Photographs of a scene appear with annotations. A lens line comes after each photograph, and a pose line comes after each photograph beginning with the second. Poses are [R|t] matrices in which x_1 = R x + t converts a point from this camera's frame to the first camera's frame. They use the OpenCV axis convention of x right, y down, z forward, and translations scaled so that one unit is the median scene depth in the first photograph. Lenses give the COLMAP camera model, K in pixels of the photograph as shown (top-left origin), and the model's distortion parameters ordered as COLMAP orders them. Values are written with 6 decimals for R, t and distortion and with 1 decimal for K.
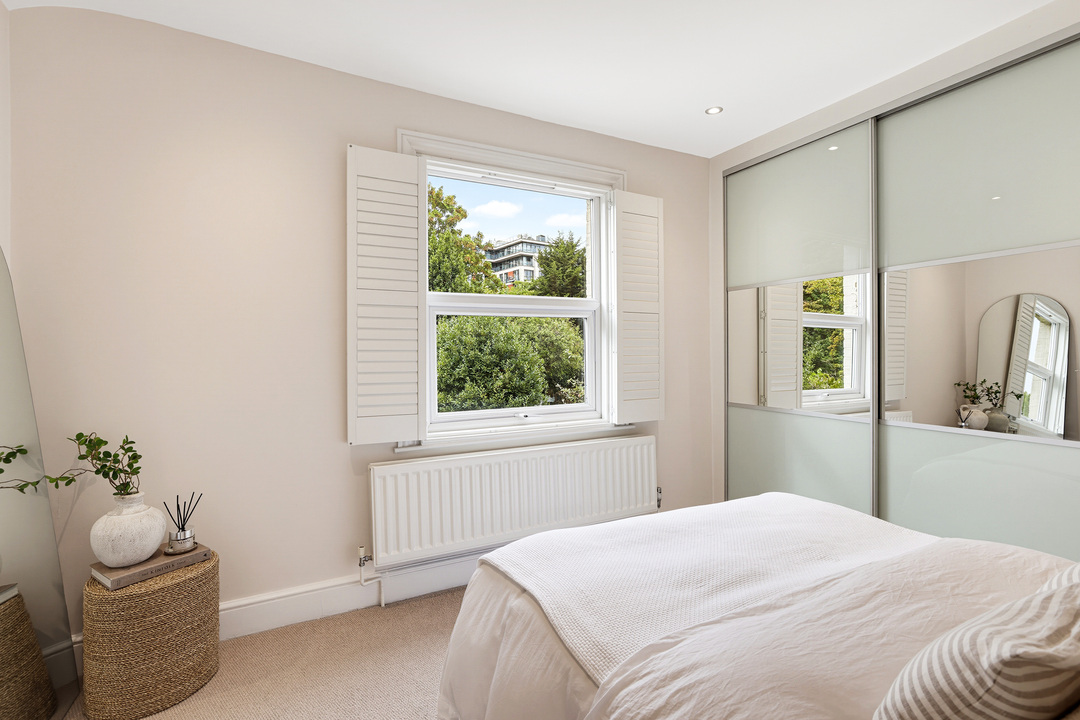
lens RADIAL K [[493.1, 0, 534.2], [0, 493.1, 355.5], [0, 0, 1]] dist [-0.028256, 0.010511]
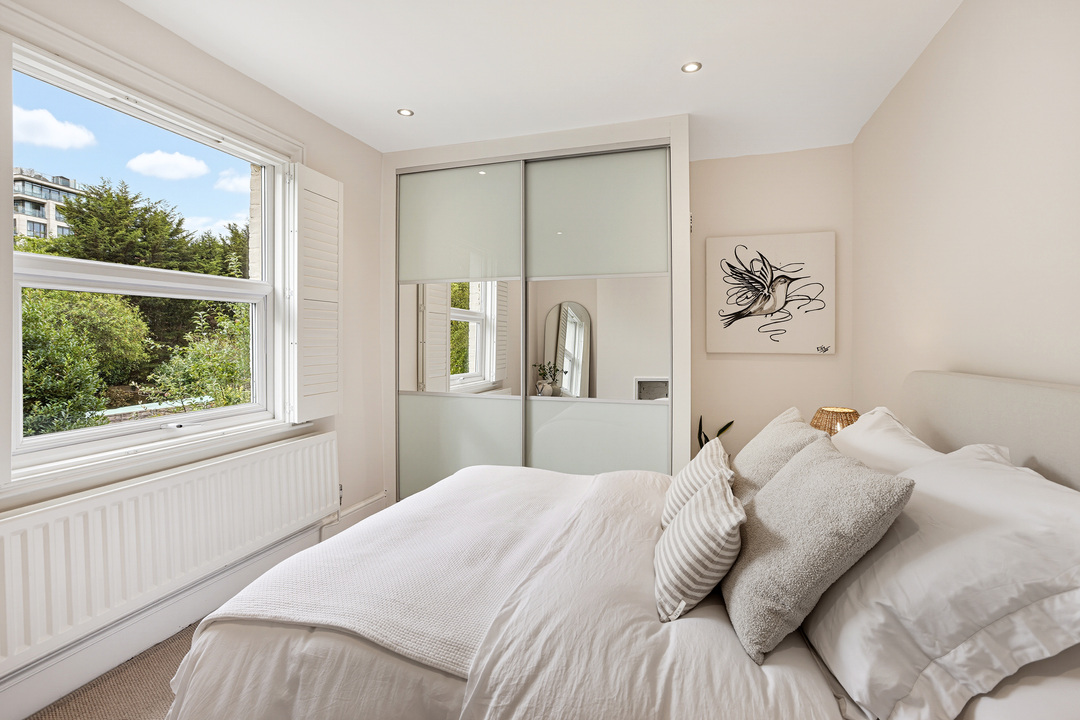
lens RADIAL K [[493.1, 0, 539.3], [0, 493.1, 340.8], [0, 0, 1]] dist [-0.028256, 0.010511]
pose [[0.692212, 0.000683, 0.721694, -0.170610], [0.002171, 0.999993, -0.003029, -0.007755], [-0.721691, 0.003663, 0.692206, 0.061916]]
